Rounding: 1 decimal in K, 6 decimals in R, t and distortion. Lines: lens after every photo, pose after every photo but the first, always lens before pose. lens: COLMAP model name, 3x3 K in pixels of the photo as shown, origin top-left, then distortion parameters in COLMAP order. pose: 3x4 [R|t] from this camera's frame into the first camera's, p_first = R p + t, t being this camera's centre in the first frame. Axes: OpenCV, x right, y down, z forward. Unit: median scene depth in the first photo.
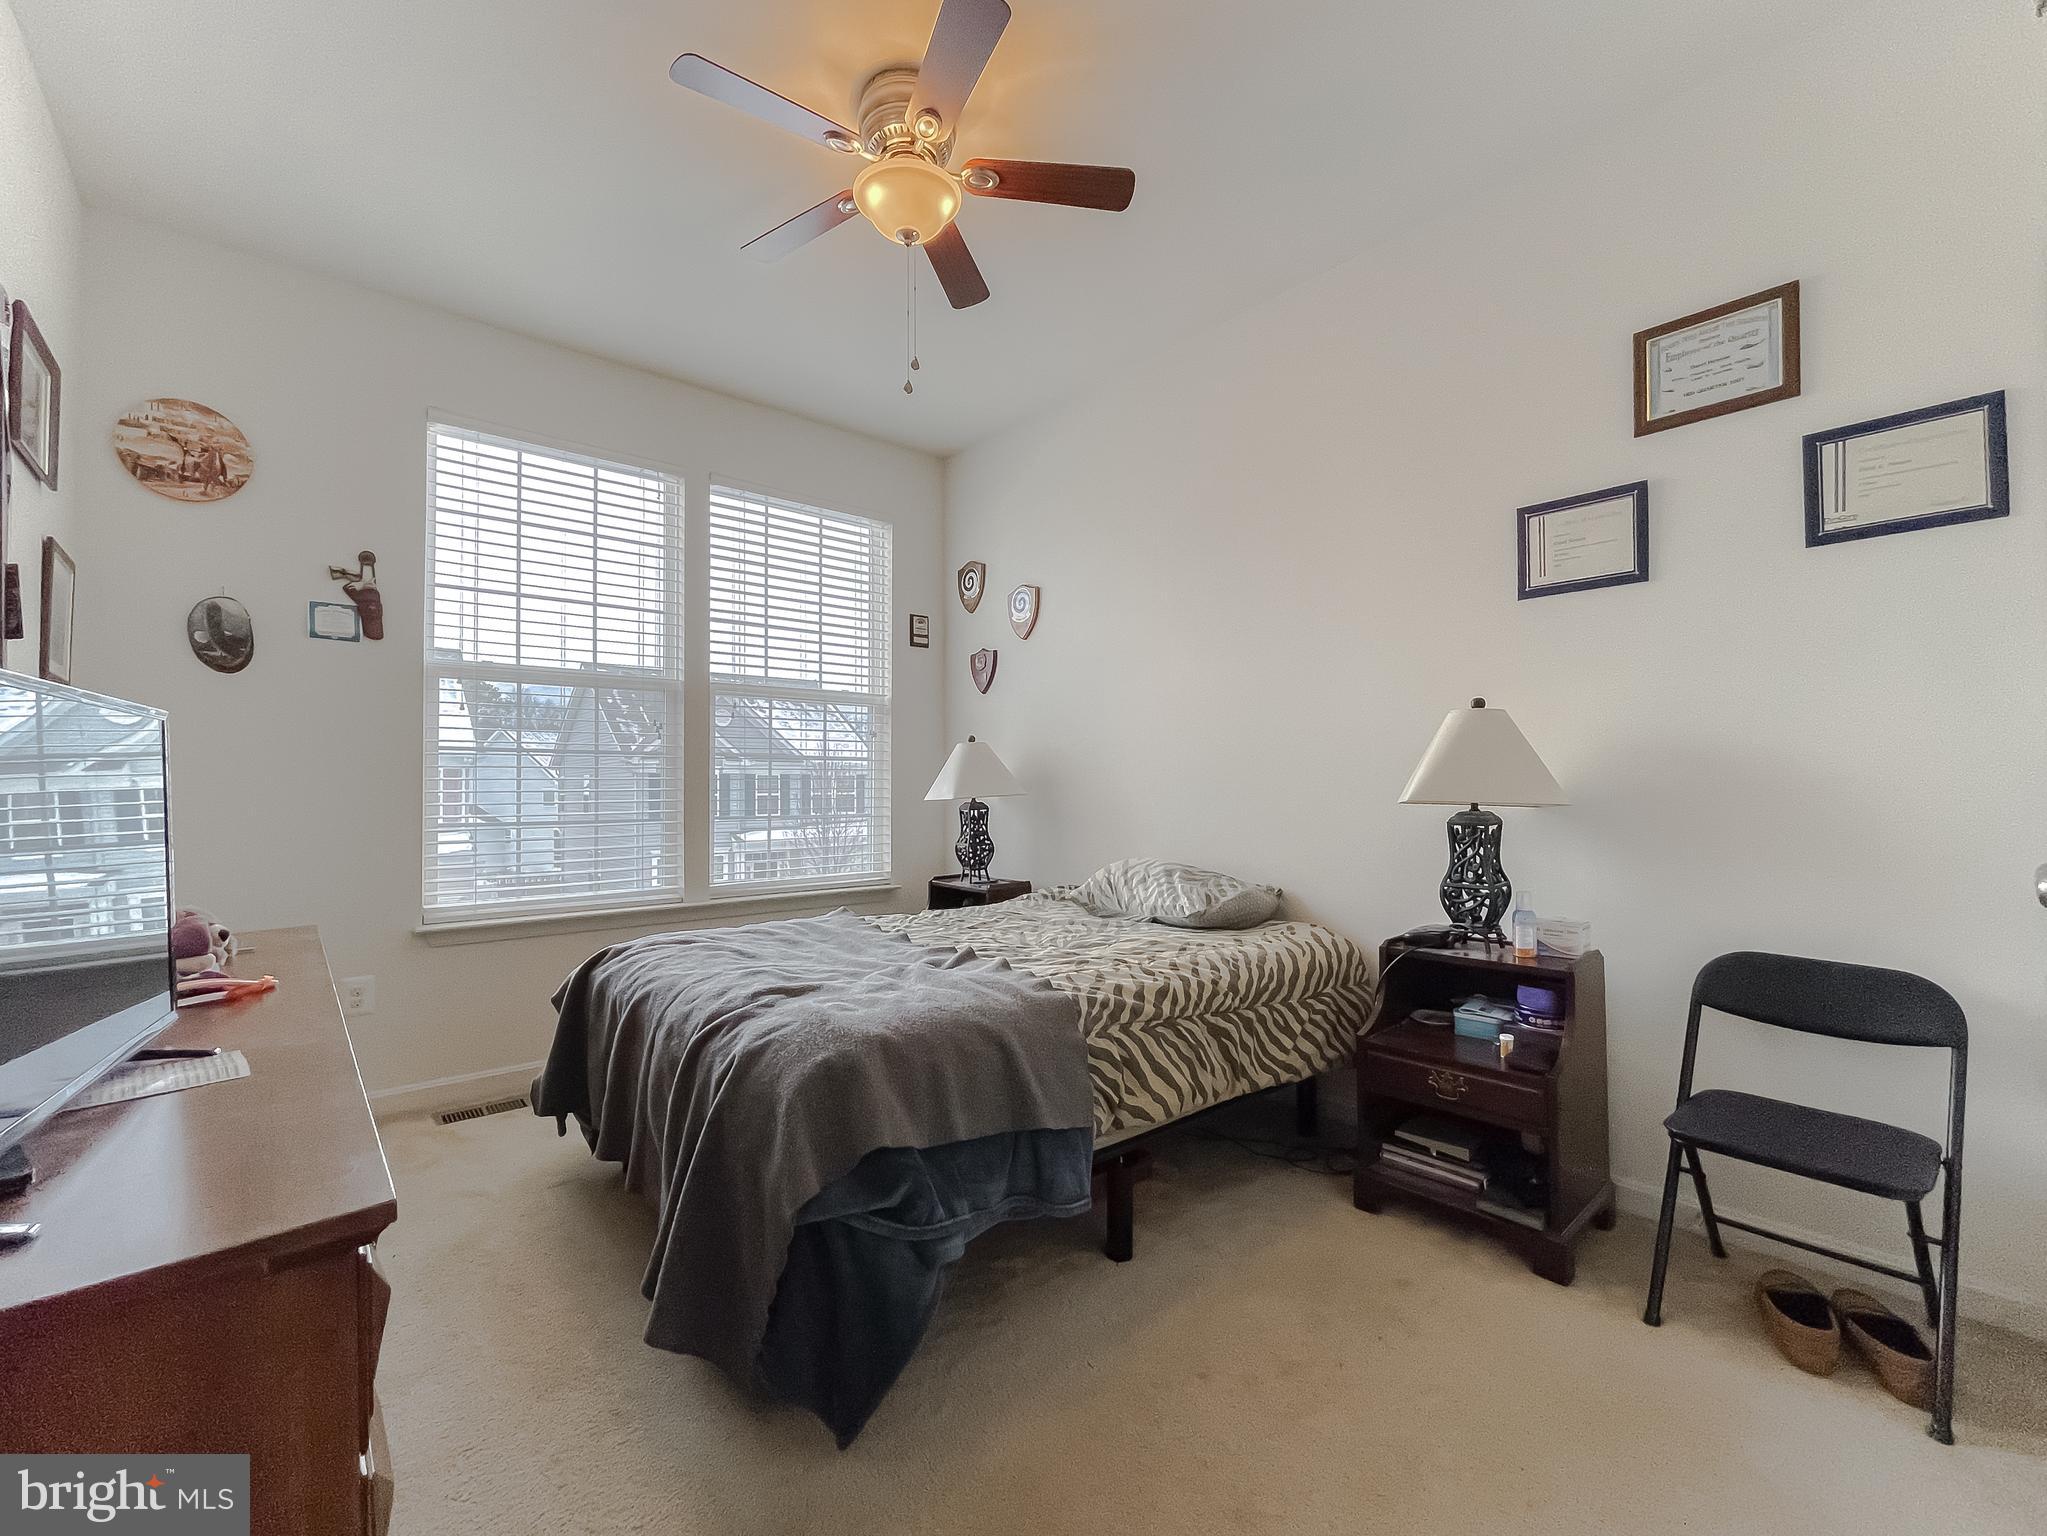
lens RADIAL K [[845.0, 0, 1023.5], [0, 845.0, 768.0], [0, 0, 1]] dist [-0.004436, -0.000121]
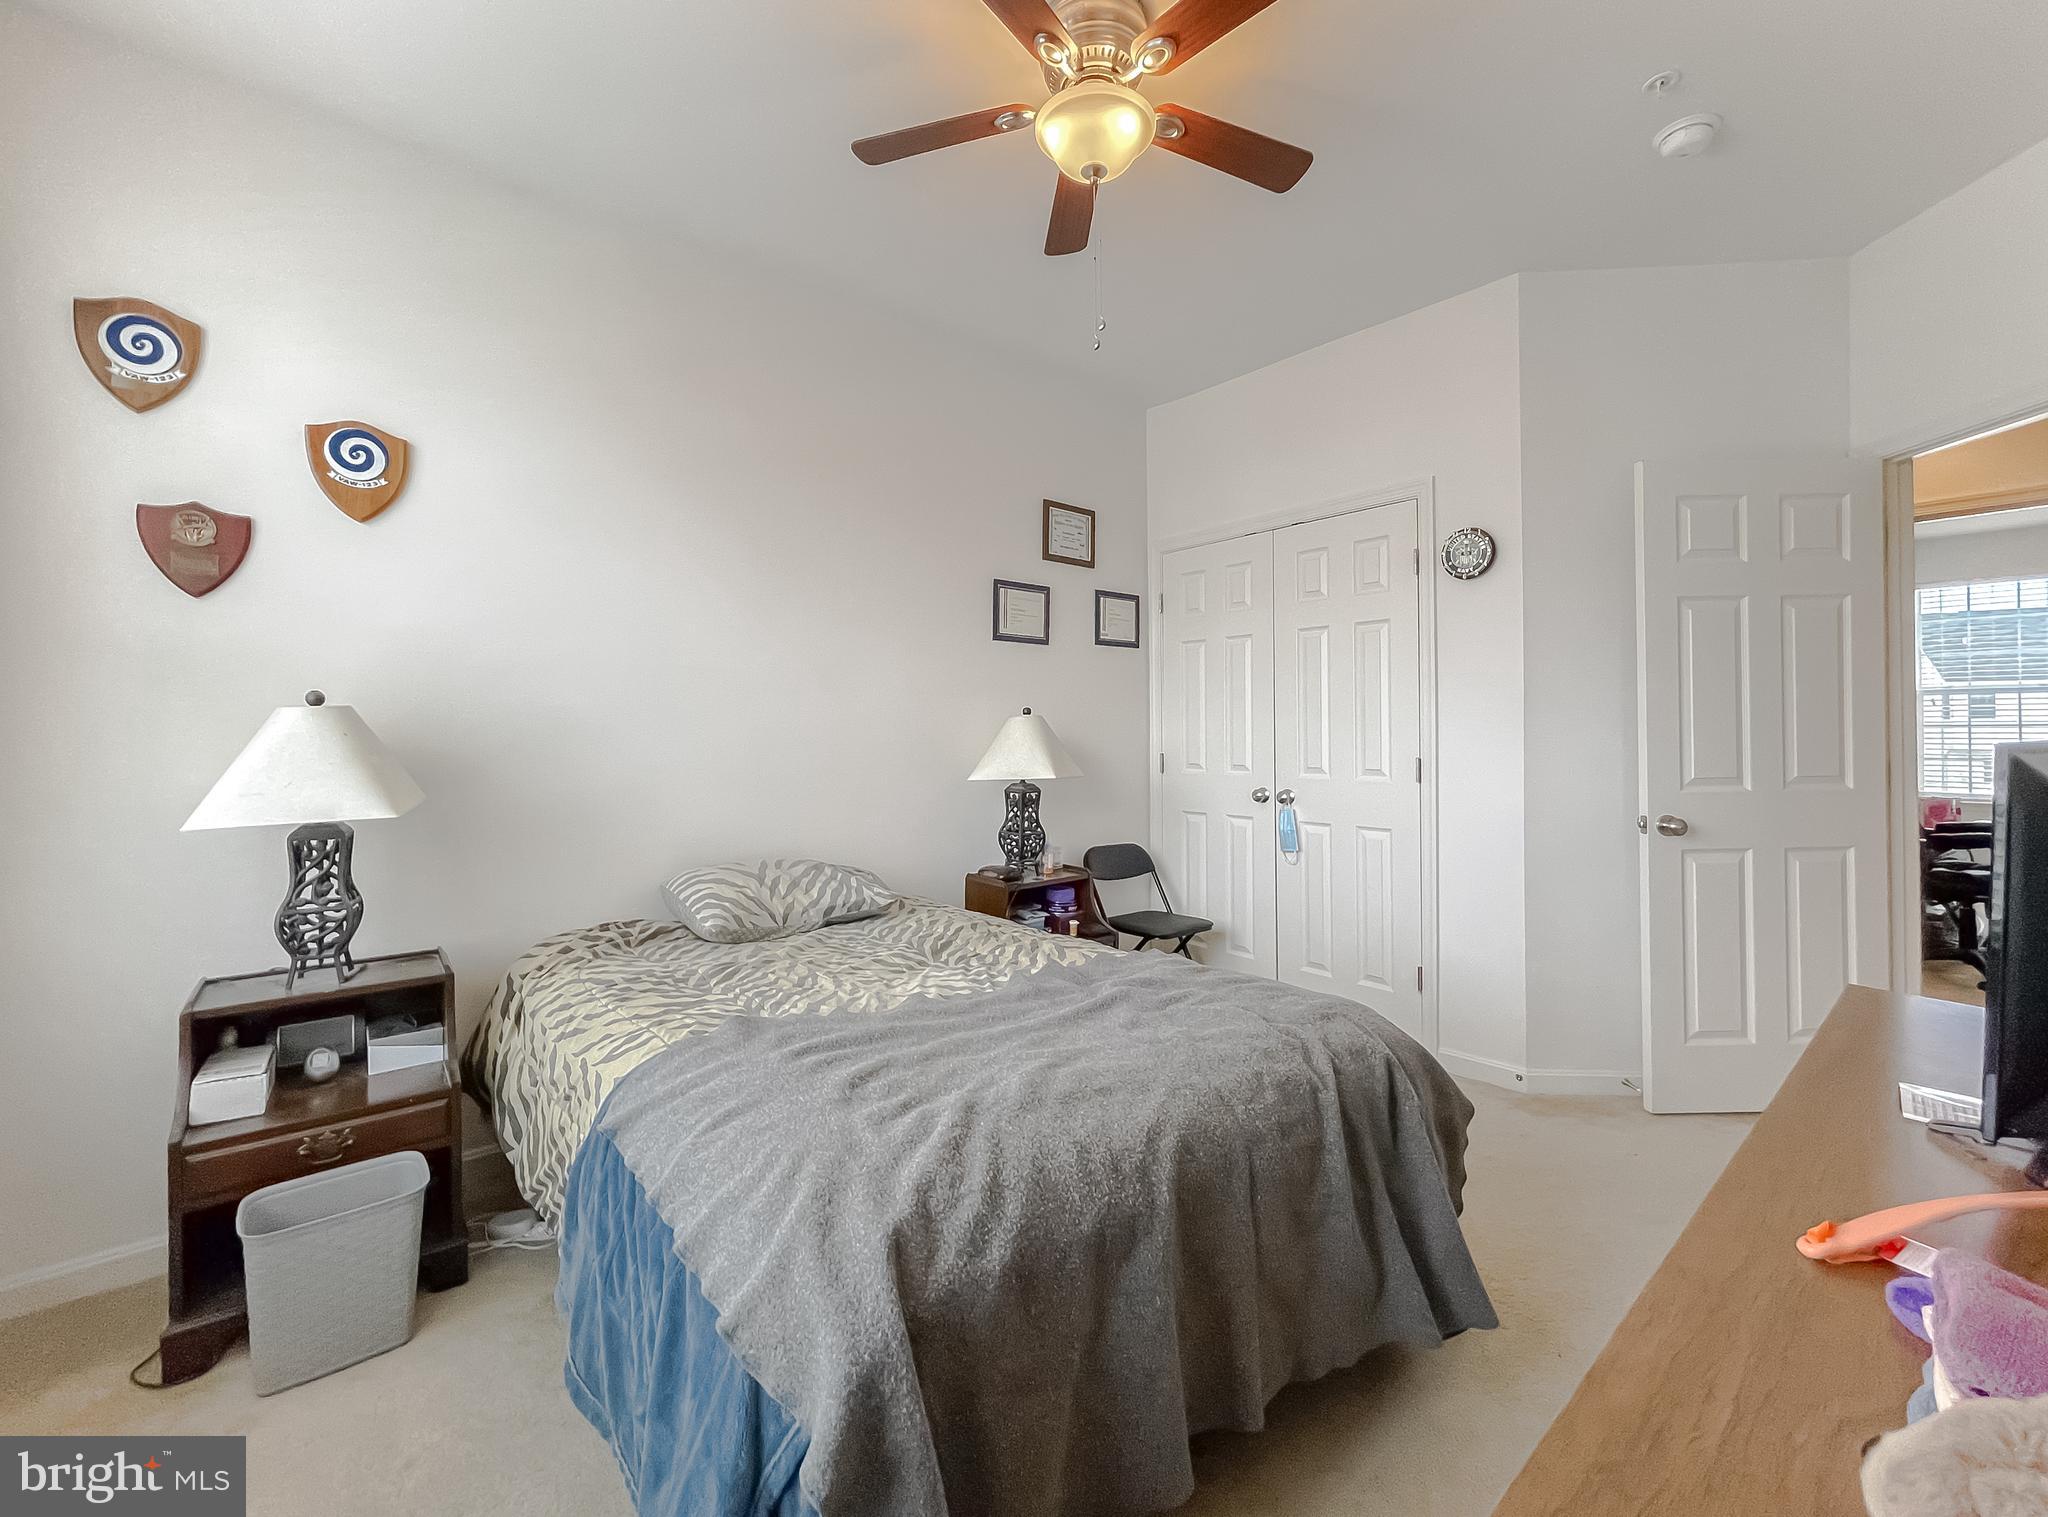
lens RADIAL K [[875.3, 0, 1022.7], [0, 875.3, 752.4], [0, 0, 1]] dist [-0.000331, -0.000118]
pose [[0.007306, 0.005765, 0.999957, -0.999009], [0.005066, 0.999970, -0.005802, 0.005265], [-0.999960, 0.005108, 0.007276, 0.999696]]
